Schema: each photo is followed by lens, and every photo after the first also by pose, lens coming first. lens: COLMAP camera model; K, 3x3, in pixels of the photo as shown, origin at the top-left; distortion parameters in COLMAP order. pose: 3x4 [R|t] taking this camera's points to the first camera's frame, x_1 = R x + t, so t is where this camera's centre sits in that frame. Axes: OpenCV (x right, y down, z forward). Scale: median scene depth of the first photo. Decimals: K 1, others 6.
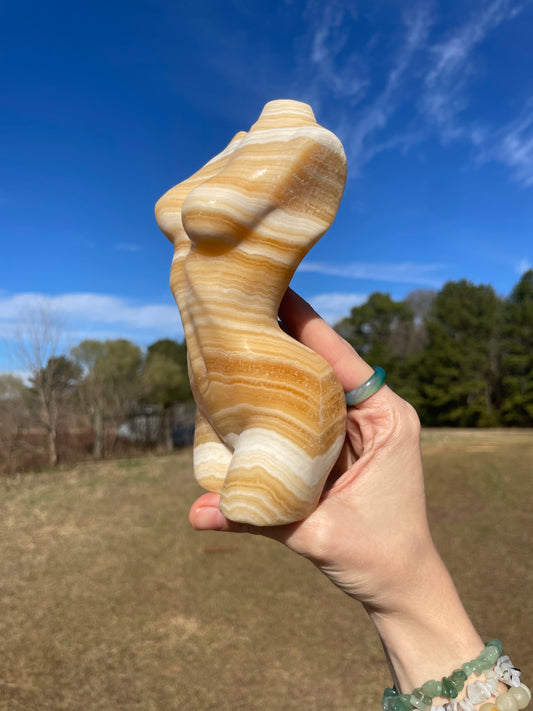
lens RADIAL K [[548.9, 0, 265.0], [0, 548.9, 355.5], [0, 0, 1]] dist [0.054460, -0.102275]
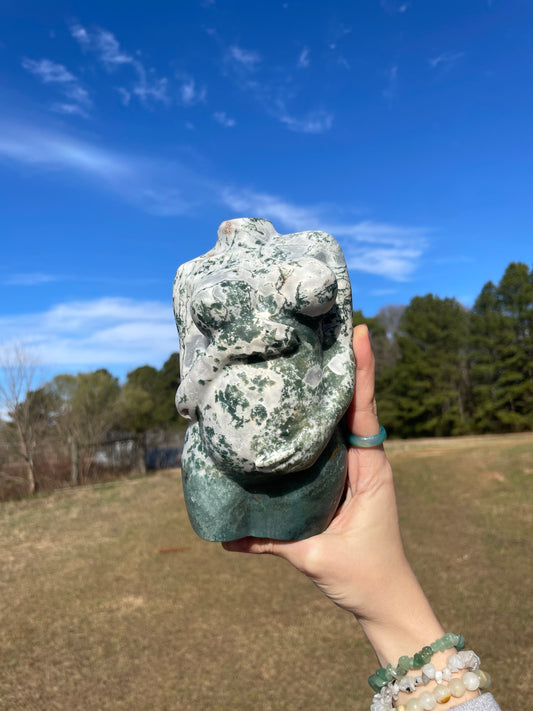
lens RADIAL K [[548.9, 0, 266.9], [0, 548.9, 353.8], [0, 0, 1]] dist [0.054460, -0.102275]
pose [[0.997956, -0.052941, 0.035780, 0.065834], [0.054340, 0.997748, -0.039326, -0.005139], [-0.033618, 0.041190, 0.998586, -0.134838]]
